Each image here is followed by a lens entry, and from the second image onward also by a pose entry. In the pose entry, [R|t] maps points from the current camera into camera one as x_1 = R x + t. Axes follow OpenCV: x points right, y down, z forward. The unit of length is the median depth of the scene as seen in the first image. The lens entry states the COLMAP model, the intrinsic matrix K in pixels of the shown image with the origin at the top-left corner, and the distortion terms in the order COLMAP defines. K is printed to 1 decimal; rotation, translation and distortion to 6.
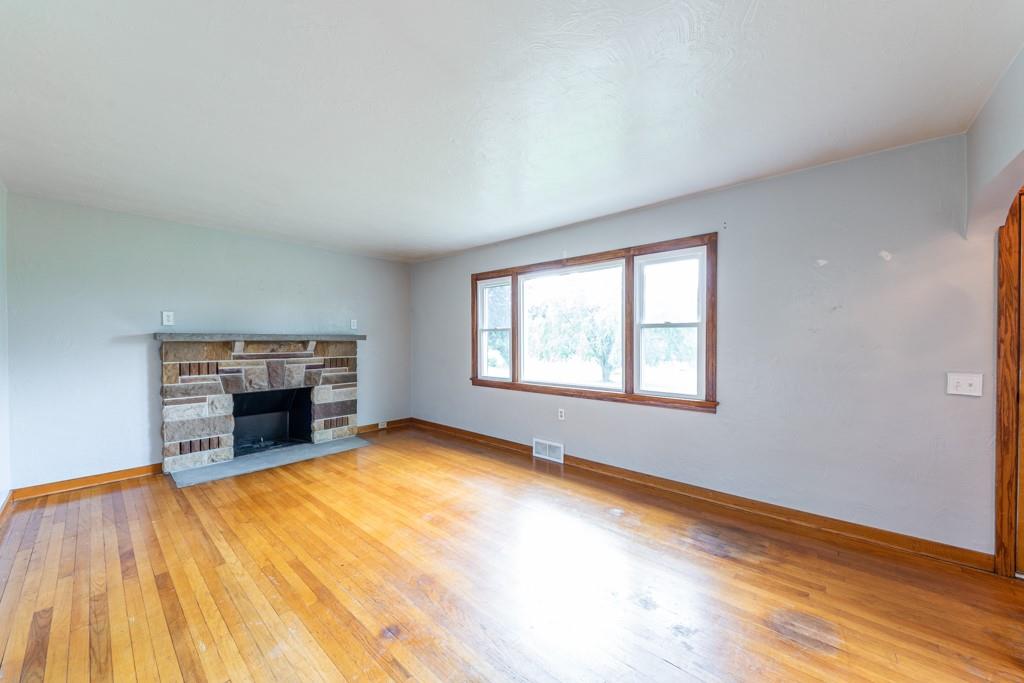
lens RADIAL K [[370.2, 0, 518.6], [0, 370.2, 343.2], [0, 0, 1]] dist [0.006047, -0.000506]
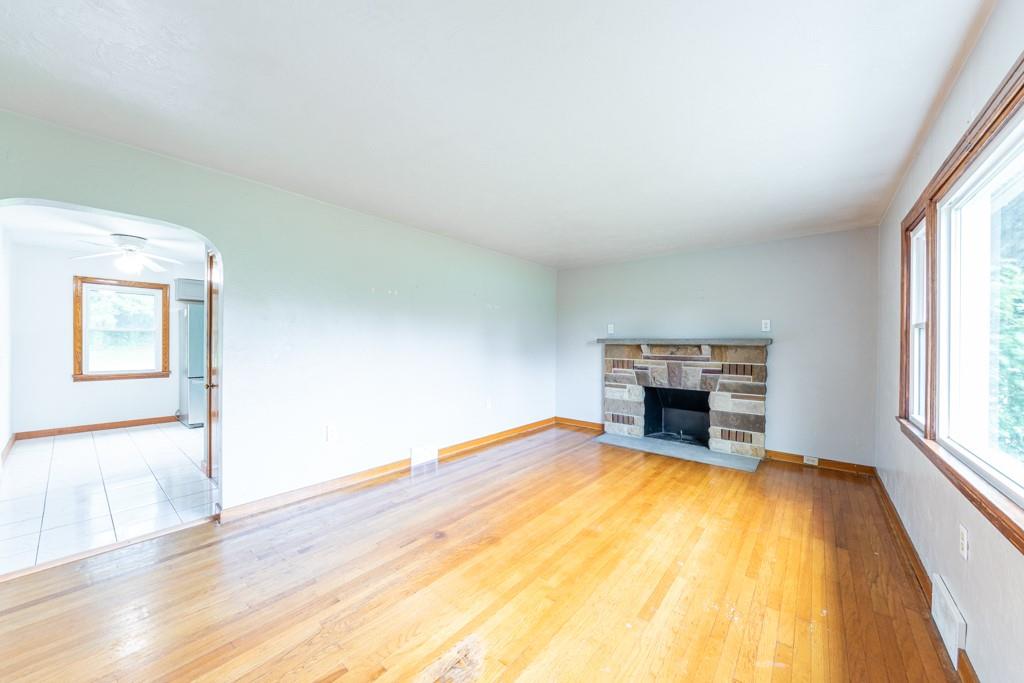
lens RADIAL K [[370.2, 0, 508.6], [0, 370.2, 343.7], [0, 0, 1]] dist [0.006047, -0.000506]
pose [[0.005769, 0.003220, -0.999978, 0.490765], [-0.015325, 0.999878, 0.003131, -0.005206], [0.999866, 0.015306, 0.005818, 0.528039]]
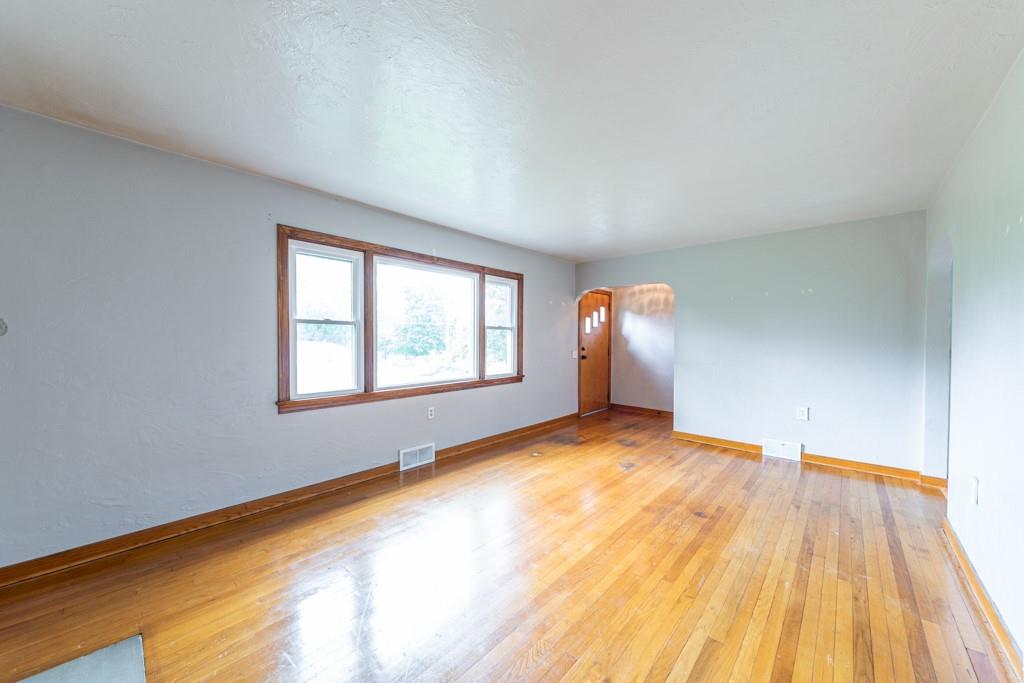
lens RADIAL K [[370.2, 0, 502.4], [0, 370.2, 339.4], [0, 0, 1]] dist [0.006047, -0.000506]
pose [[0.039447, -0.002096, 0.999219, -0.851799], [0.002469, 0.999995, 0.002000, -0.005014], [-0.999219, 0.002388, 0.039452, 0.760602]]
